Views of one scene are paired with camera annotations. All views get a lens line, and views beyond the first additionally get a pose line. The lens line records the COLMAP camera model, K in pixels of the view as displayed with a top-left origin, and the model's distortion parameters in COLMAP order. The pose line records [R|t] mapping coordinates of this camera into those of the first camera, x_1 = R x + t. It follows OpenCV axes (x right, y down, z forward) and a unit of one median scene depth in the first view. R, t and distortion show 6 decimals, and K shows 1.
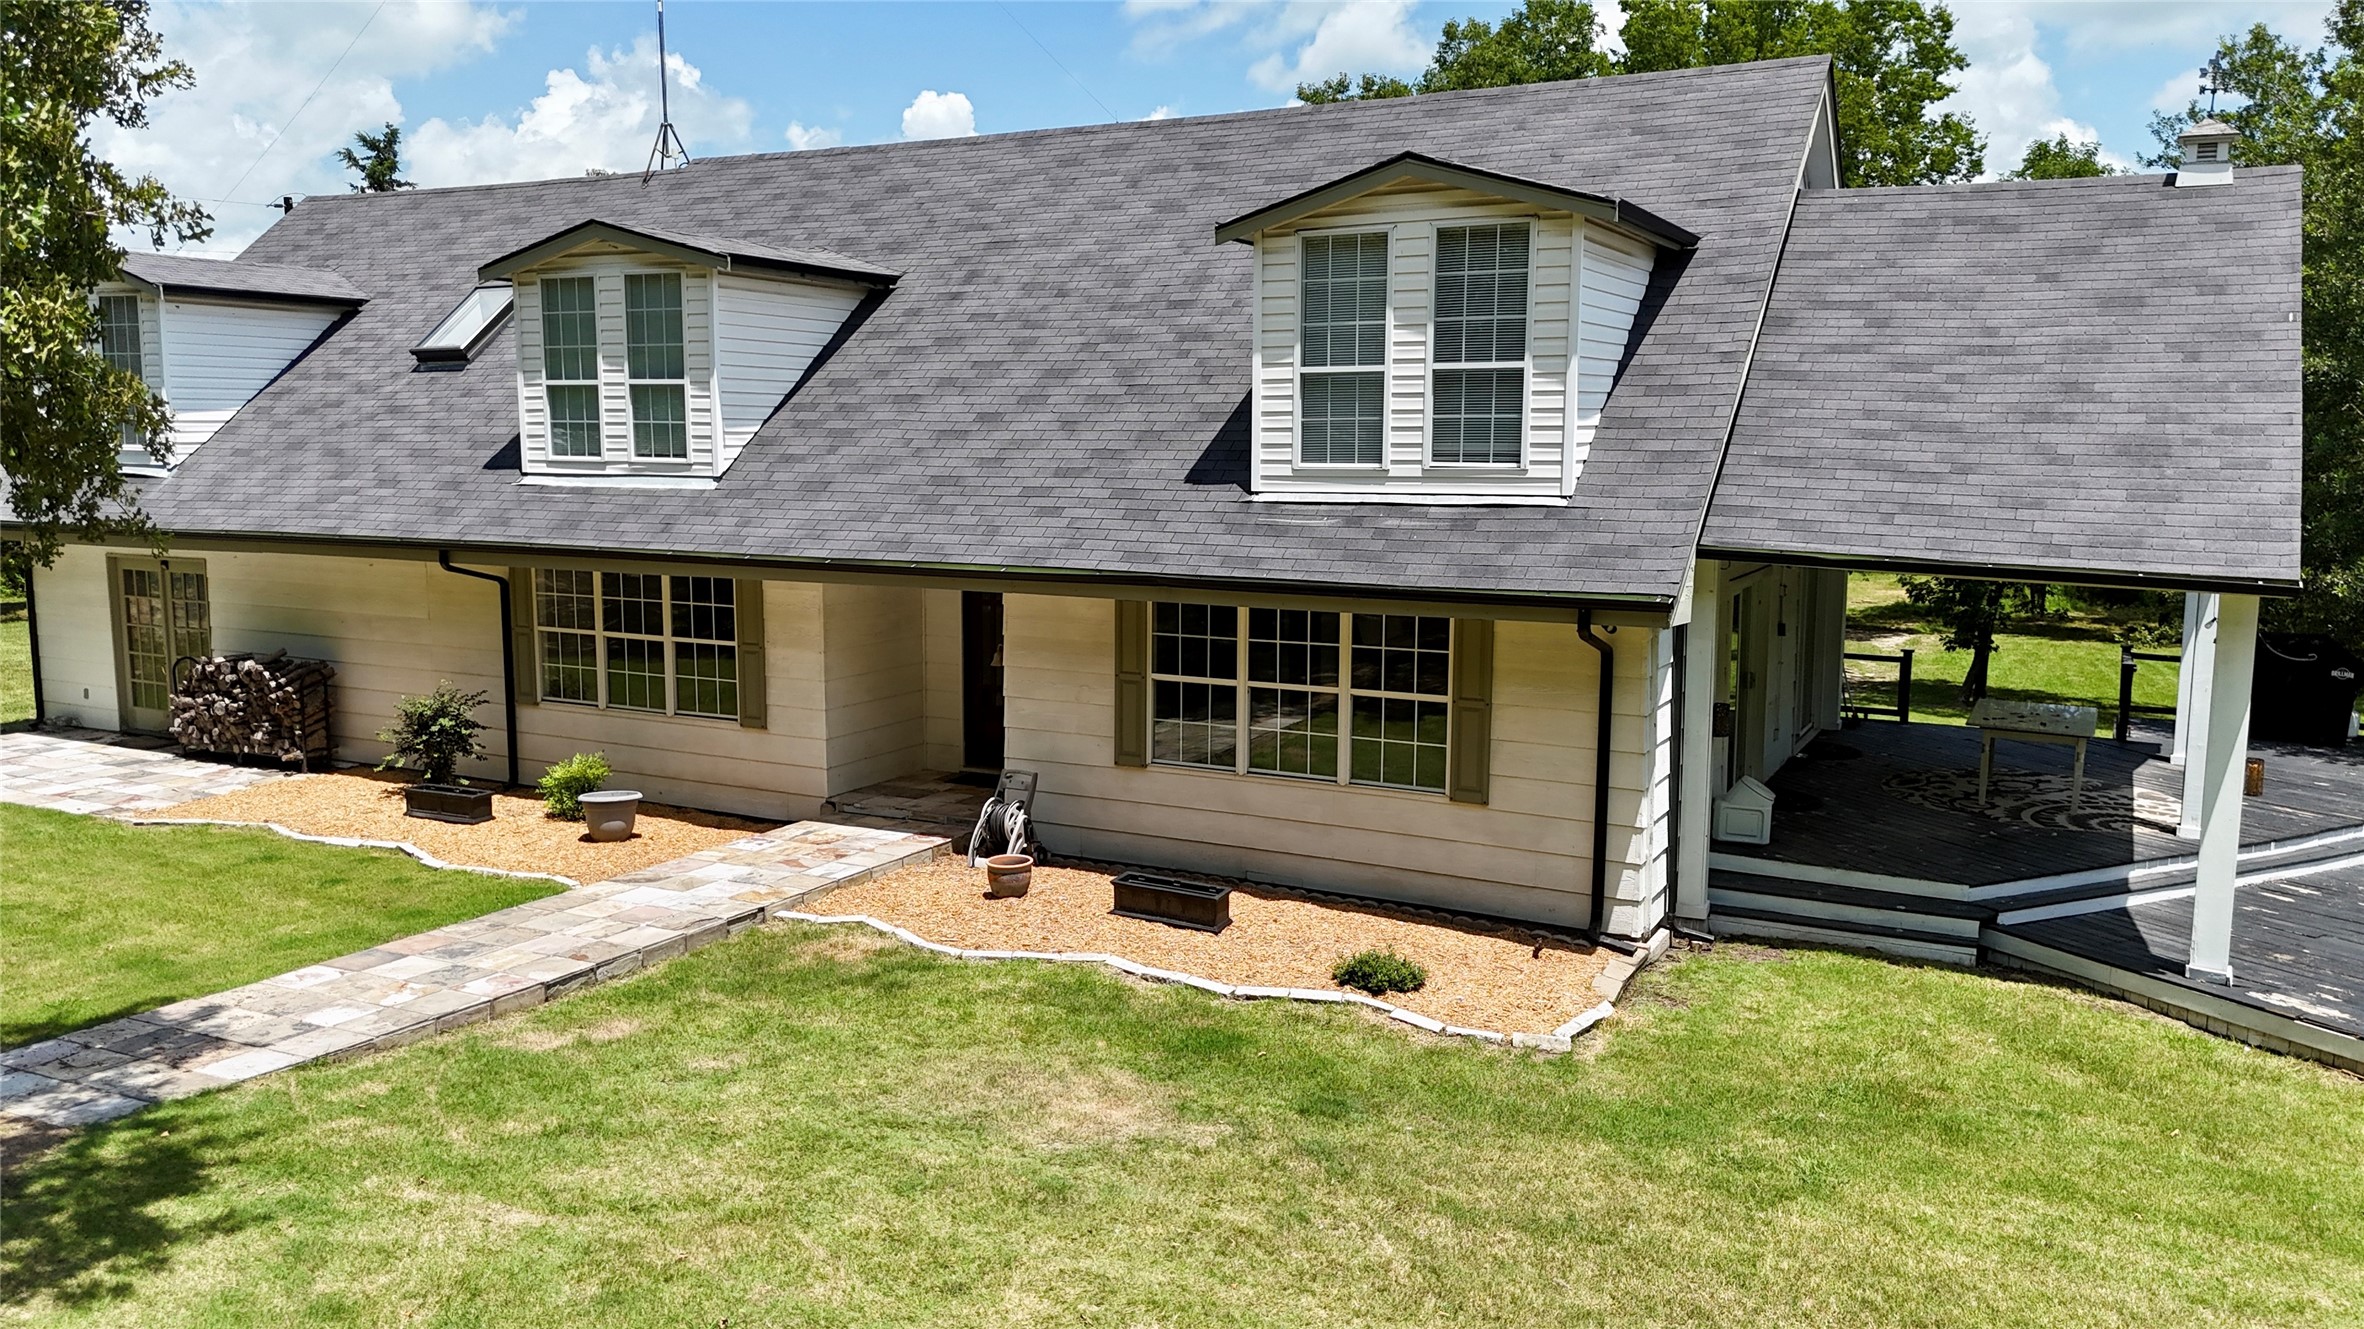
lens RADIAL K [[1736.2, 0, 1175.6], [0, 1736.2, 692.9], [0, 0, 1]] dist [0.062519, -0.057602]
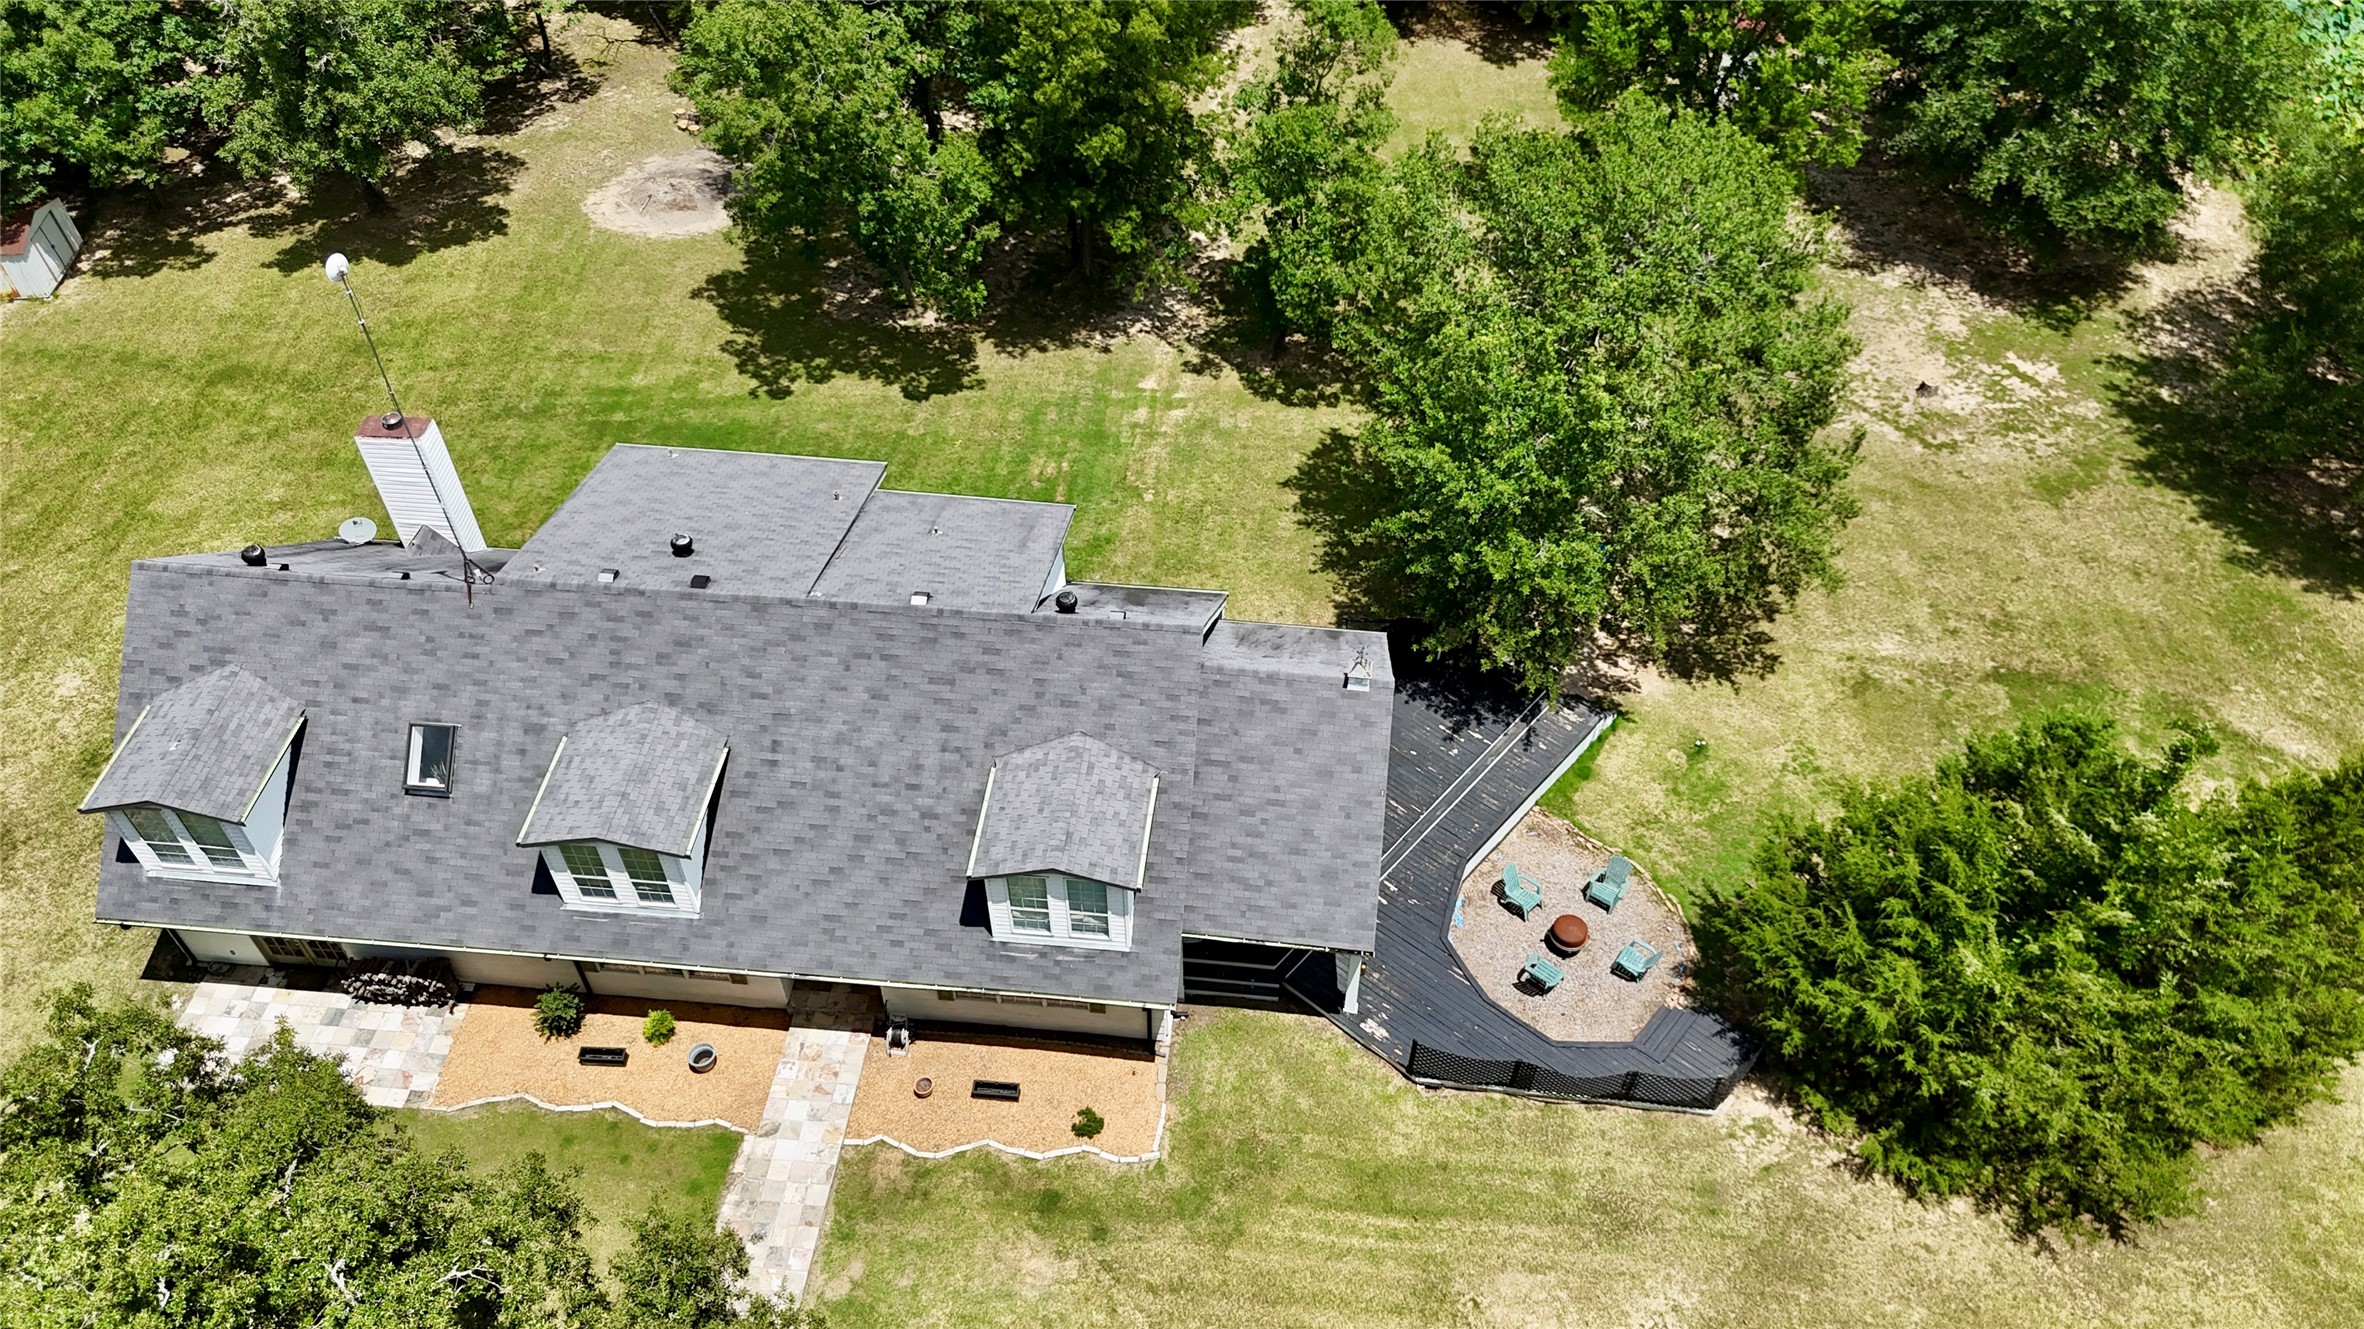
lens RADIAL K [[1736.2, 0, 1175.6], [0, 1736.2, 692.9], [0, 0, 1]] dist [0.062519, -0.057602]
pose [[0.926062, -0.284401, 0.248041, -0.254545], [0.062339, 0.763550, 0.642733, -2.196221], [-0.372186, -0.579748, 0.724824, -0.700625]]
